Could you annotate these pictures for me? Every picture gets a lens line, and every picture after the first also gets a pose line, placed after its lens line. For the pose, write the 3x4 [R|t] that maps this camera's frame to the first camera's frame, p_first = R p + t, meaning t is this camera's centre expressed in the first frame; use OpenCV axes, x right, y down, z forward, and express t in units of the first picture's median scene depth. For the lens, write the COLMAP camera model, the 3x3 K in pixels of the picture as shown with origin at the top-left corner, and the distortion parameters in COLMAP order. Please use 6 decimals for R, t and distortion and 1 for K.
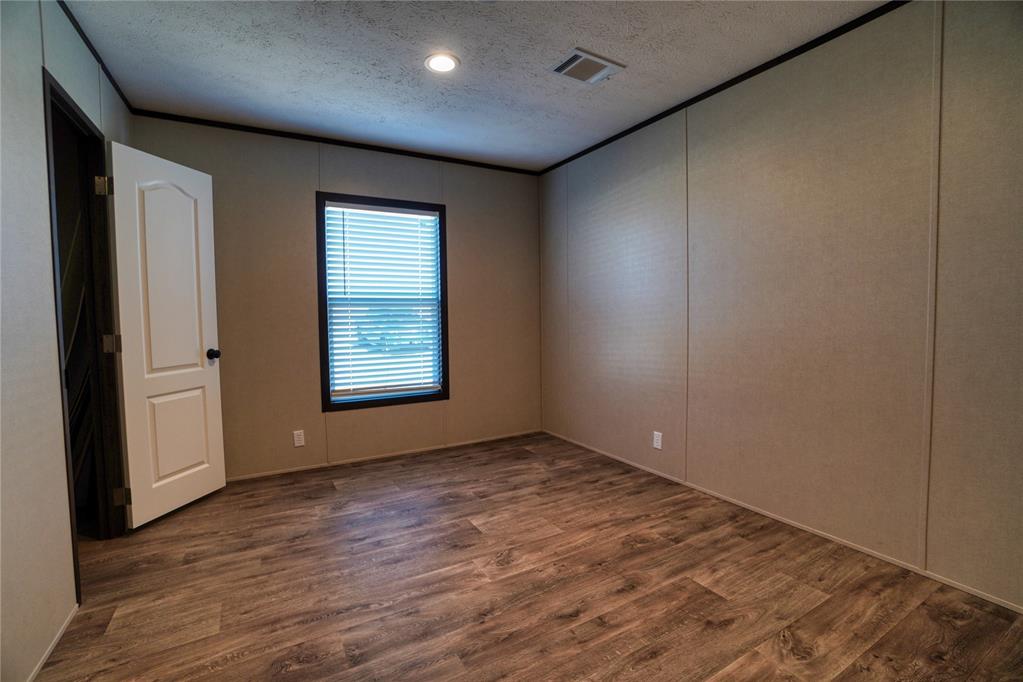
lens RADIAL K [[452.1, 0, 505.1], [0, 452.1, 332.9], [0, 0, 1]] dist [-0.063361, 0.023237]
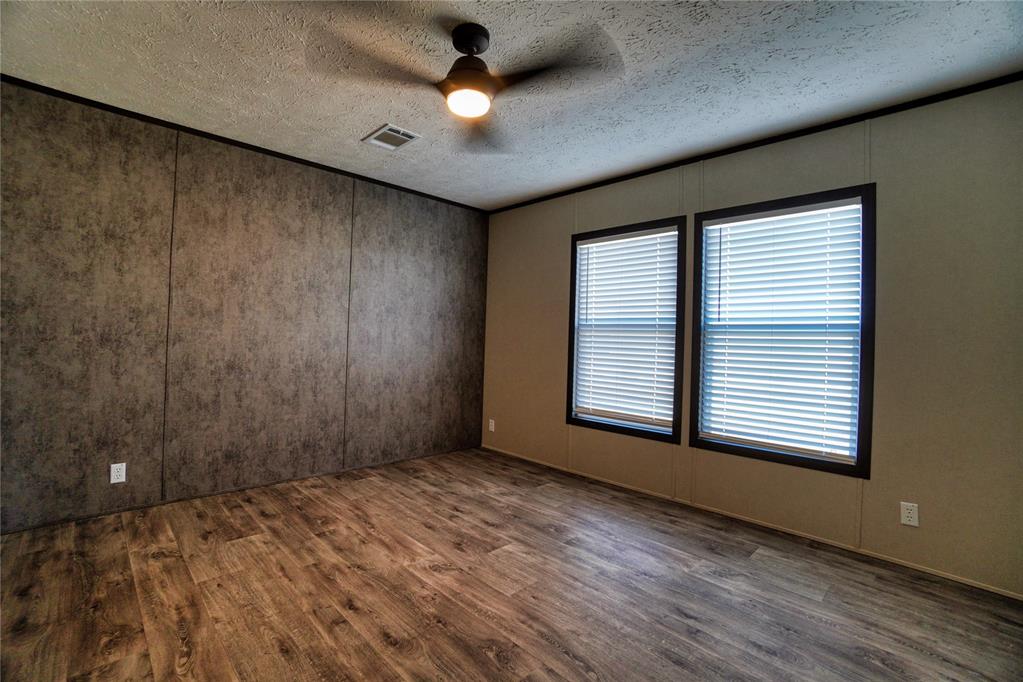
lens RADIAL K [[452.1, 0, 505.1], [0, 452.1, 332.9], [0, 0, 1]] dist [-0.063361, 0.023237]
pose [[0.249749, 0.006443, -0.968289, 0.875313], [-0.072611, 0.997287, -0.012093, -0.039286], [0.965584, 0.073329, 0.249539, 0.698650]]
